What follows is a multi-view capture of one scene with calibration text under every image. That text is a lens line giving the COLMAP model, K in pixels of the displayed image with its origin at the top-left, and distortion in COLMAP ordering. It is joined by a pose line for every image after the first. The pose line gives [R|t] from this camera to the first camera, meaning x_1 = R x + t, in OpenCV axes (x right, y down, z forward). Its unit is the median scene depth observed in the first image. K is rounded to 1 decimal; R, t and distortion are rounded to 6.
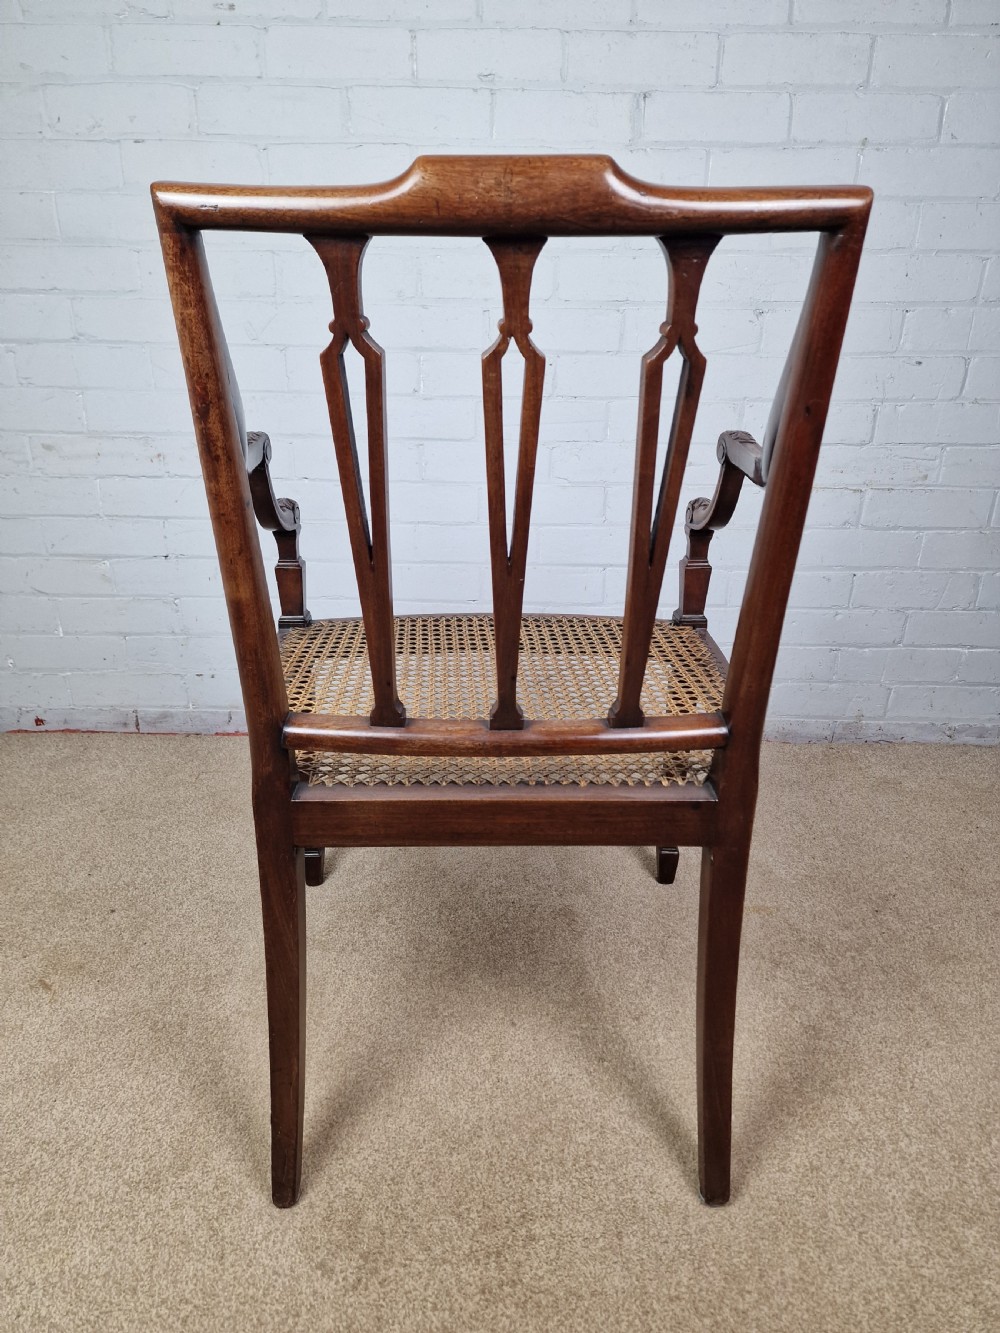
lens RADIAL K [[894.2, 0, 494.8], [0, 894.2, 665.1], [0, 0, 1]] dist [0.072231, -0.053201]
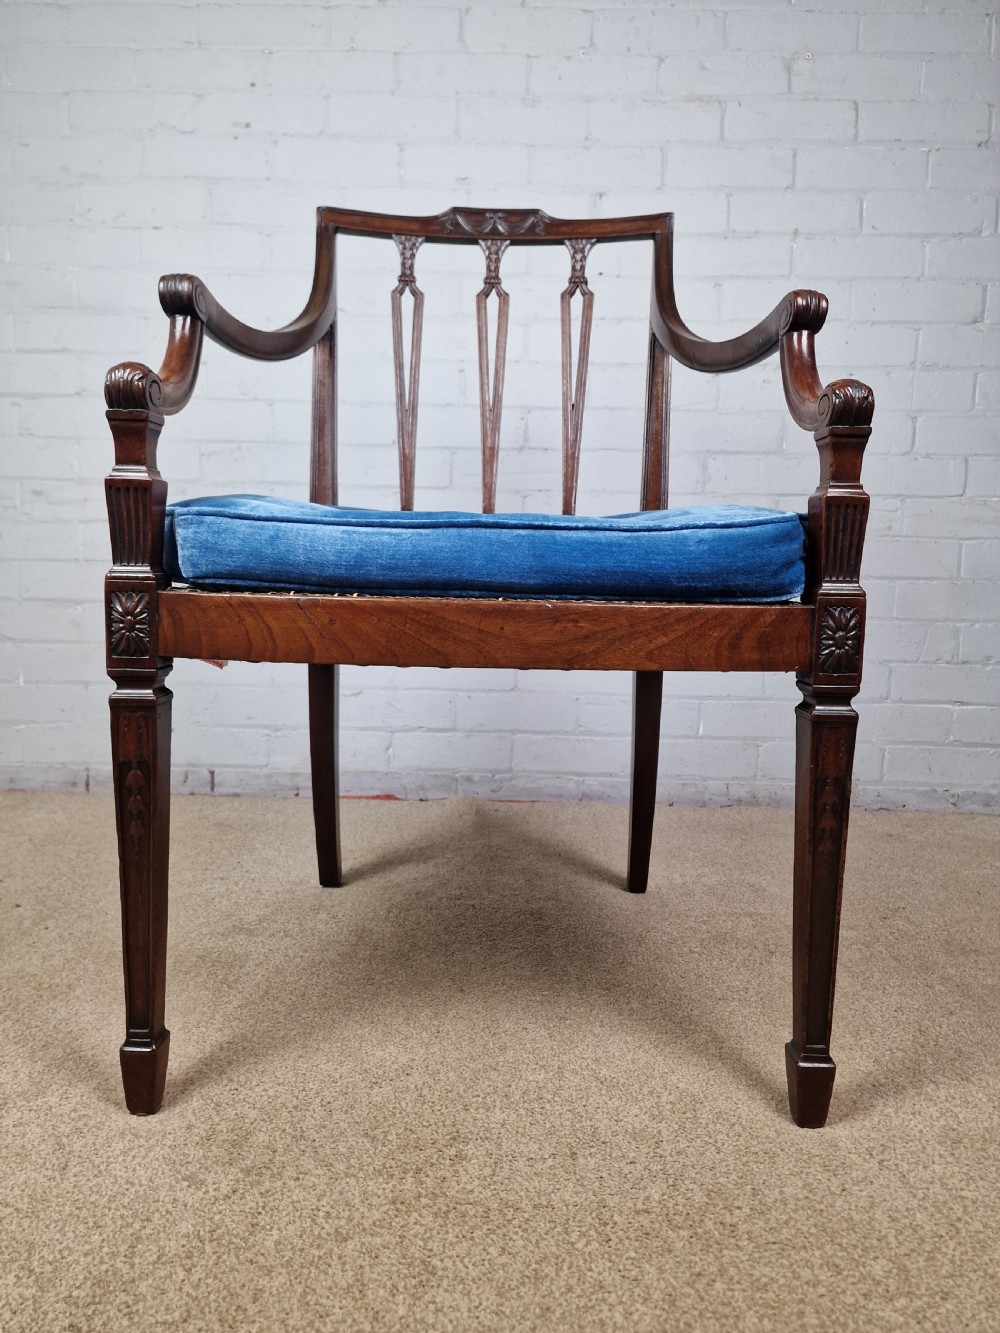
lens RADIAL K [[894.2, 0, 496.8], [0, 894.2, 660.1], [0, 0, 1]] dist [0.072231, -0.053201]
pose [[0.999961, 0.007390, -0.004785, 0.052733], [-0.008465, 0.956329, -0.292170, 0.333259], [0.002416, 0.292200, 0.956354, 0.091922]]
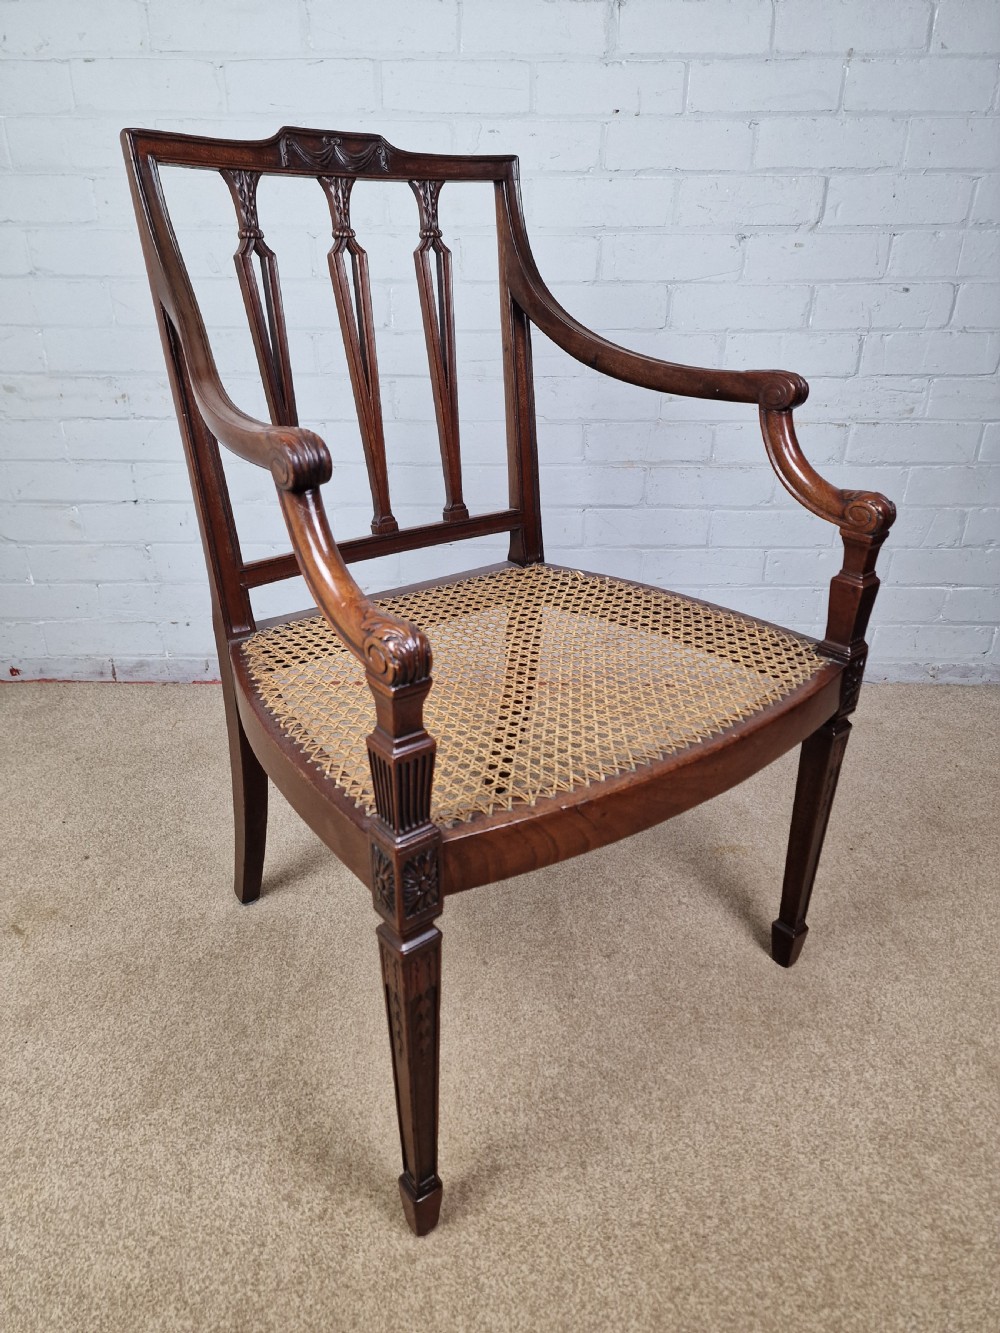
lens RADIAL K [[894.2, 0, 492.2], [0, 894.2, 664.2], [0, 0, 1]] dist [0.072231, -0.053201]
pose [[0.999943, -0.010616, -0.001221, 0.031844], [0.010665, 0.998559, 0.052603, 0.012467], [0.000660, -0.052613, 0.998615, 0.016511]]
